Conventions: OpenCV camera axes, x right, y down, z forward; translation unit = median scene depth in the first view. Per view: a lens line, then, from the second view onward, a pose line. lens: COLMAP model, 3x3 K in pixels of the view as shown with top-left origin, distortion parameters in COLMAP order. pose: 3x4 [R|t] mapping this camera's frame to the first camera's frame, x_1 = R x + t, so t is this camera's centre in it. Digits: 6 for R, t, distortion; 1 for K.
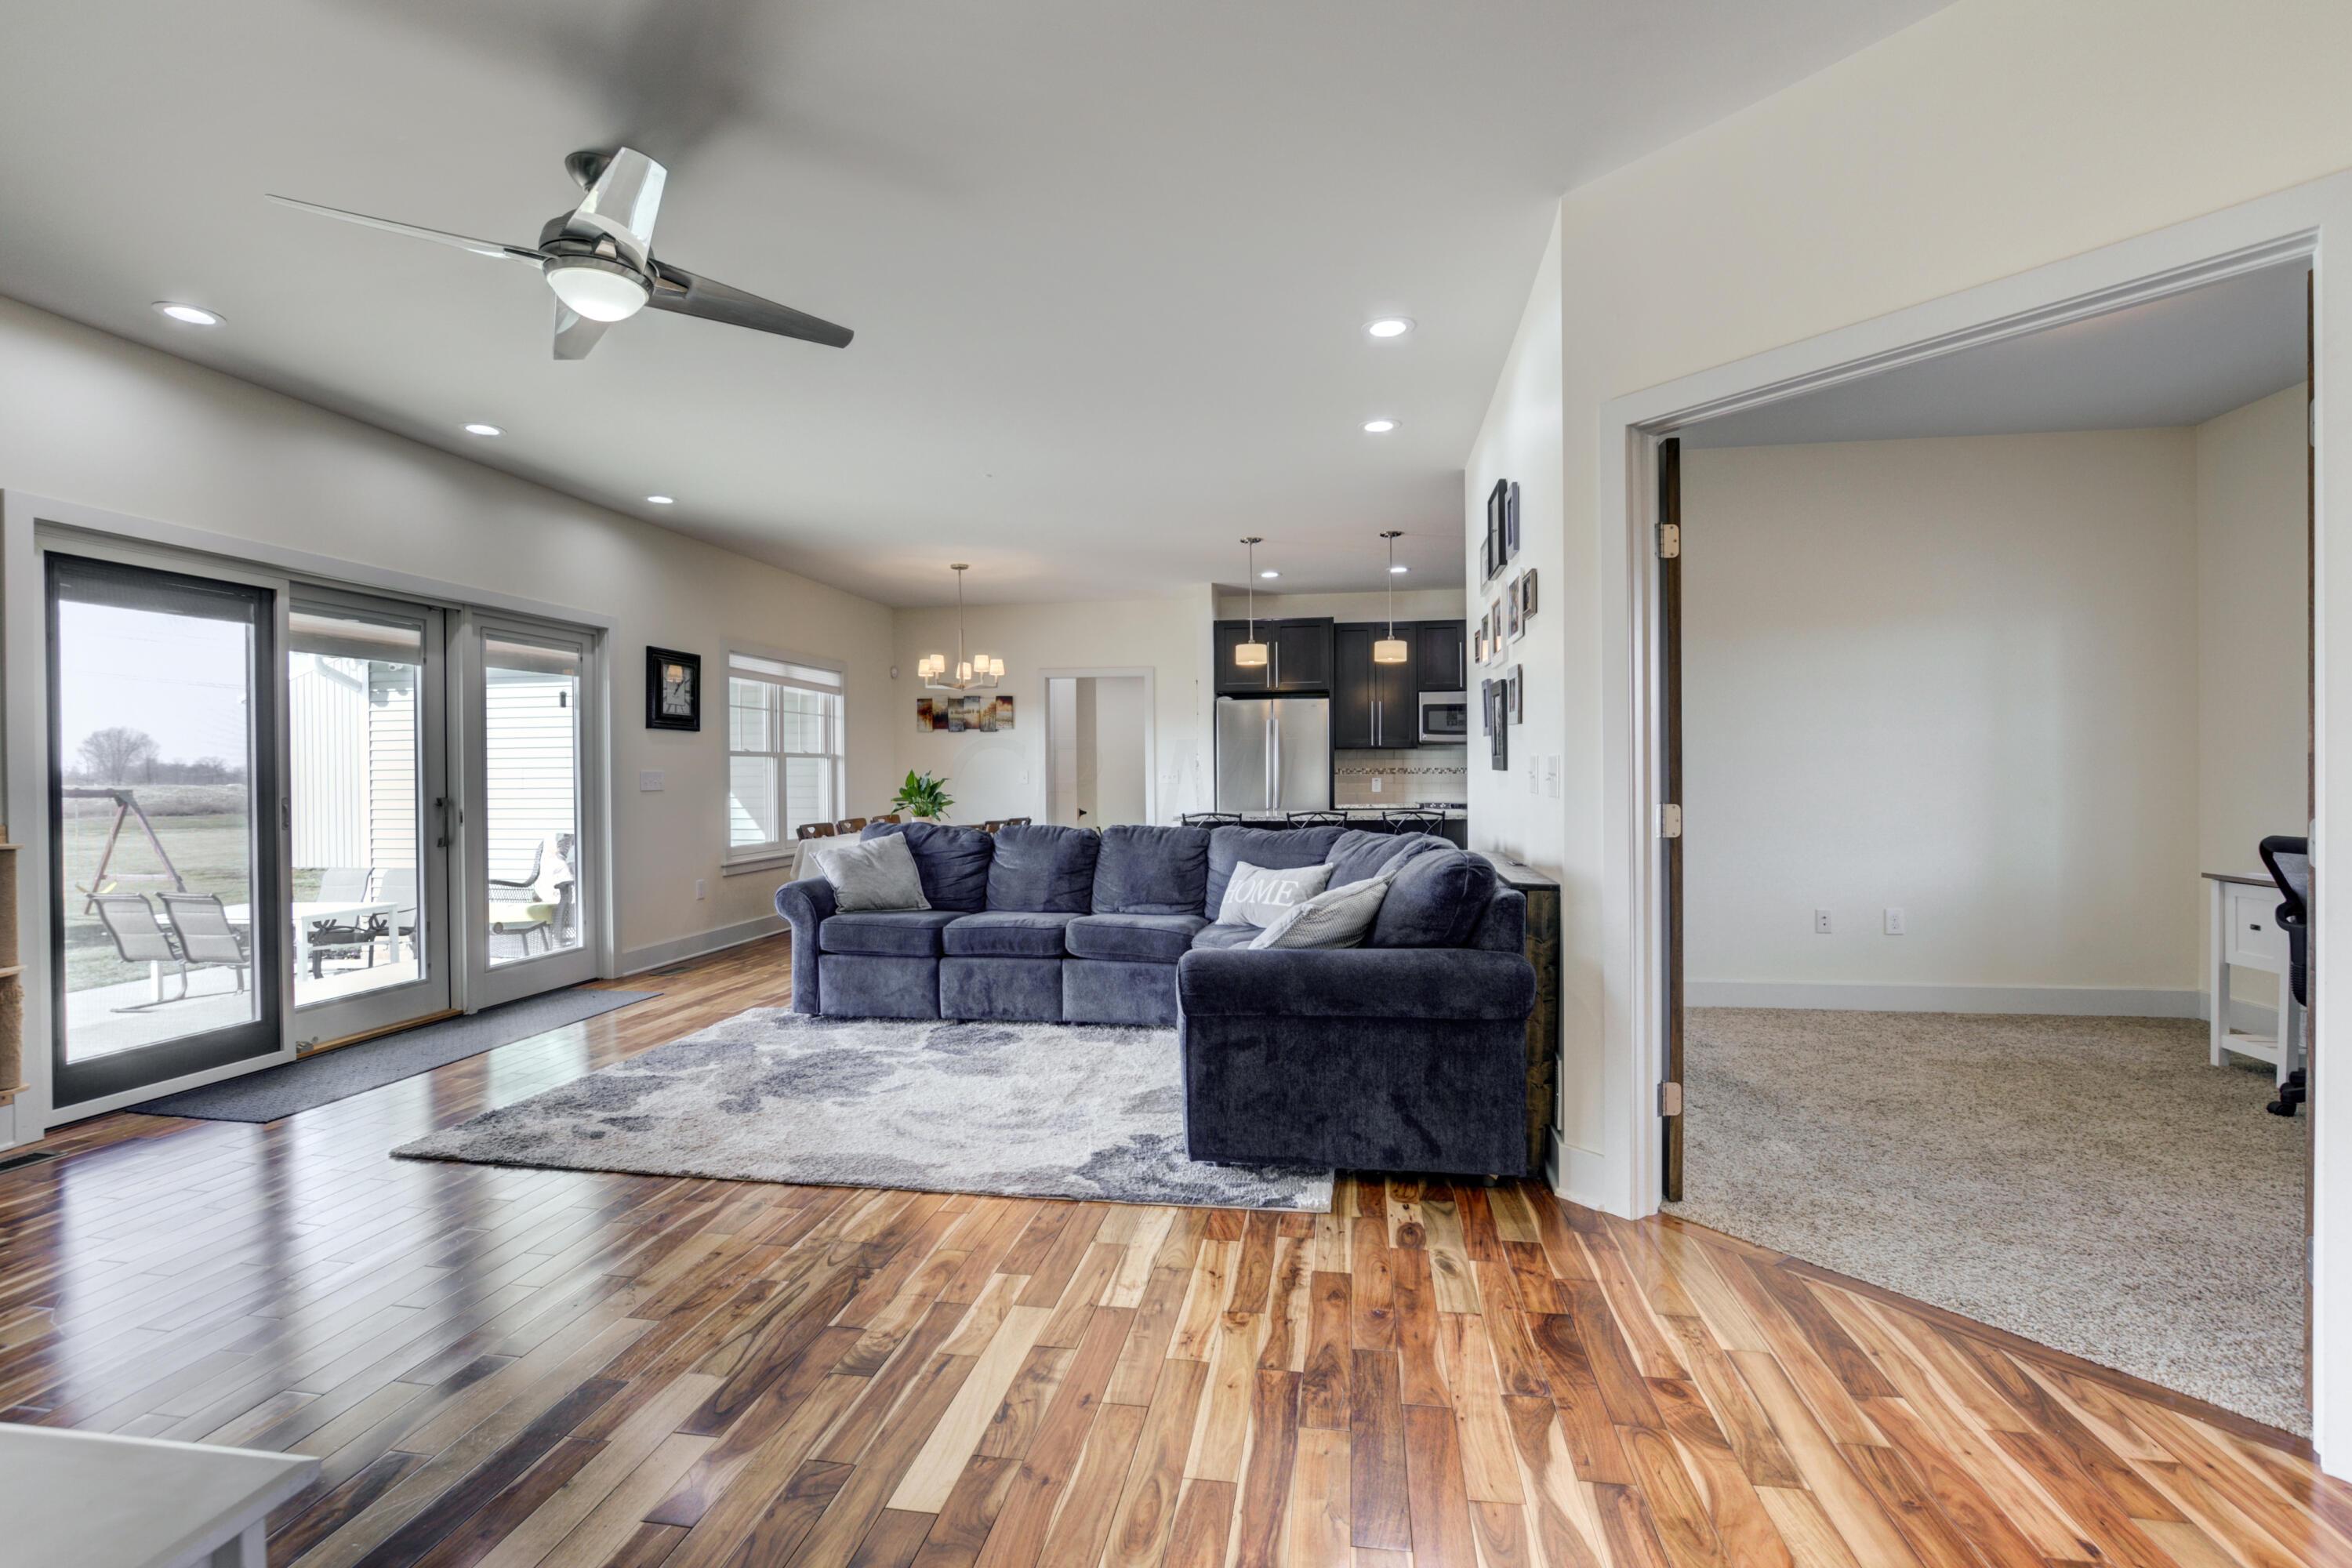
lens RADIAL K [[1051.7, 0, 1113.5], [0, 1051.7, 793.4], [0, 0, 1]] dist [-0.013056, -0.000569]
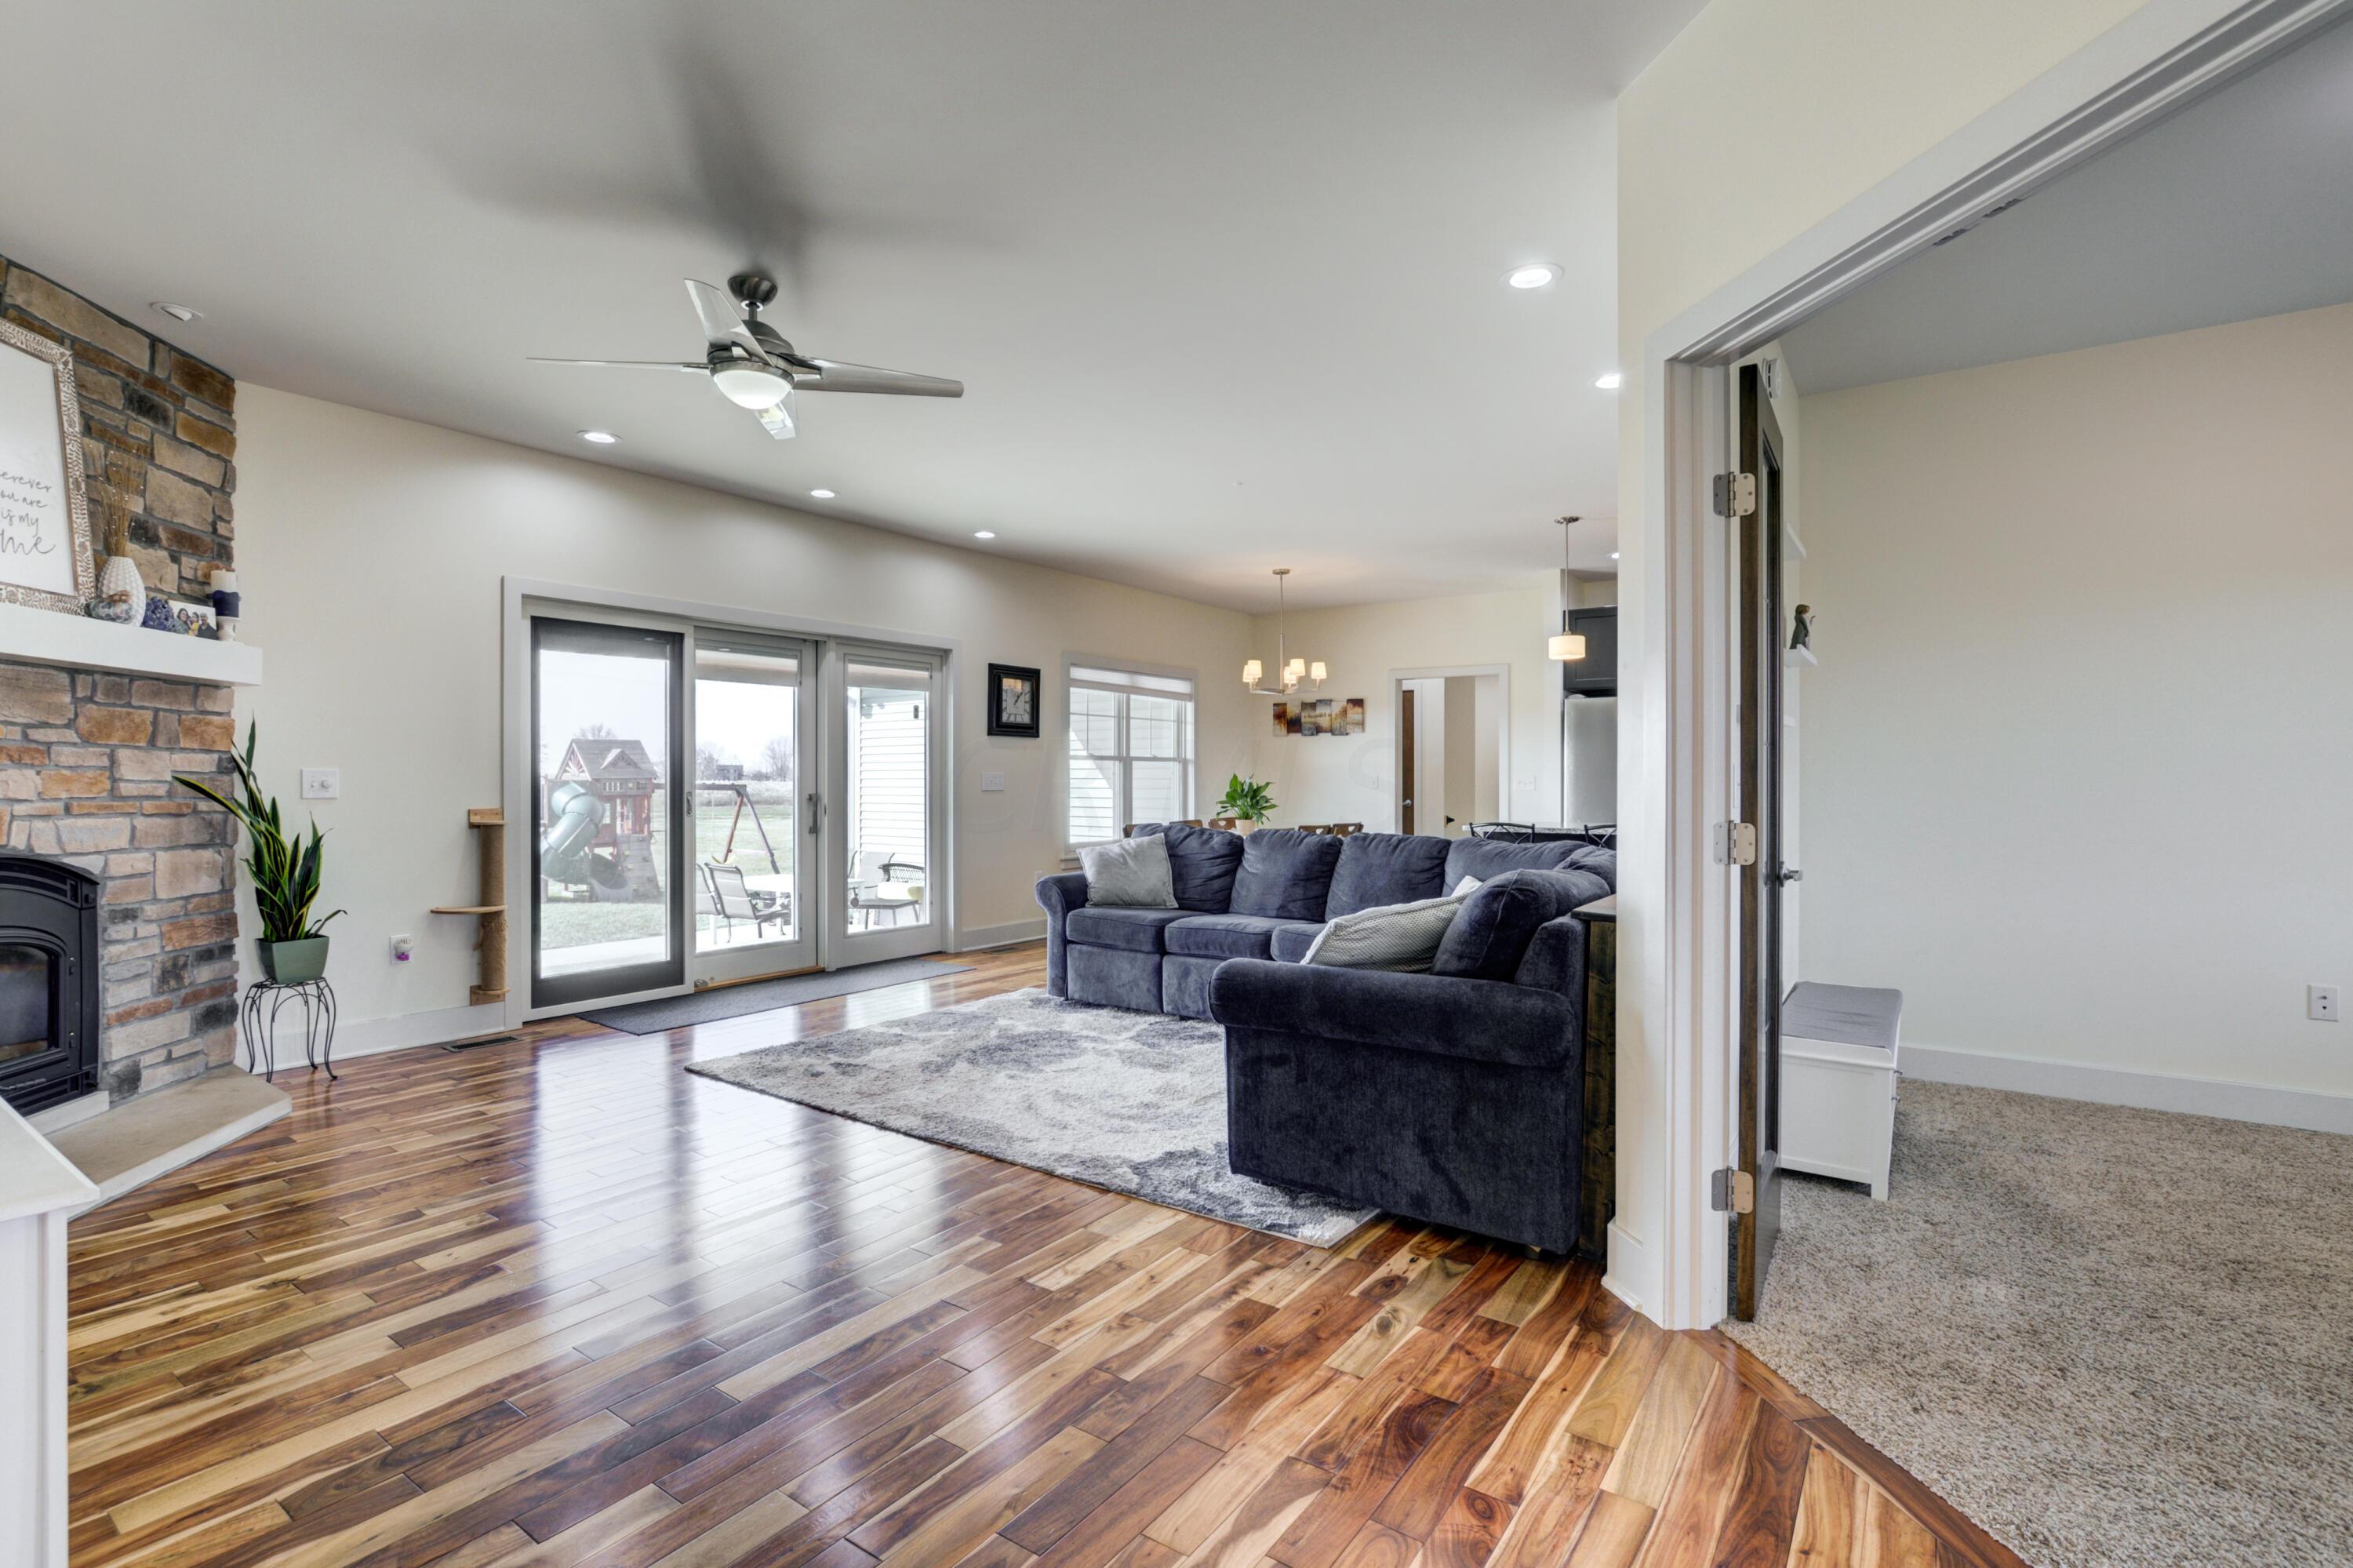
lens RADIAL K [[1052.2, 0, 1116.1], [0, 1052.2, 797.9], [0, 0, 1]] dist [-0.013056, -0.000569]
pose [[0.900891, 0.016488, -0.433732, 0.314506], [-0.015911, 0.999861, 0.004959, -0.004111], [0.433754, 0.002433, 0.901028, 0.050408]]
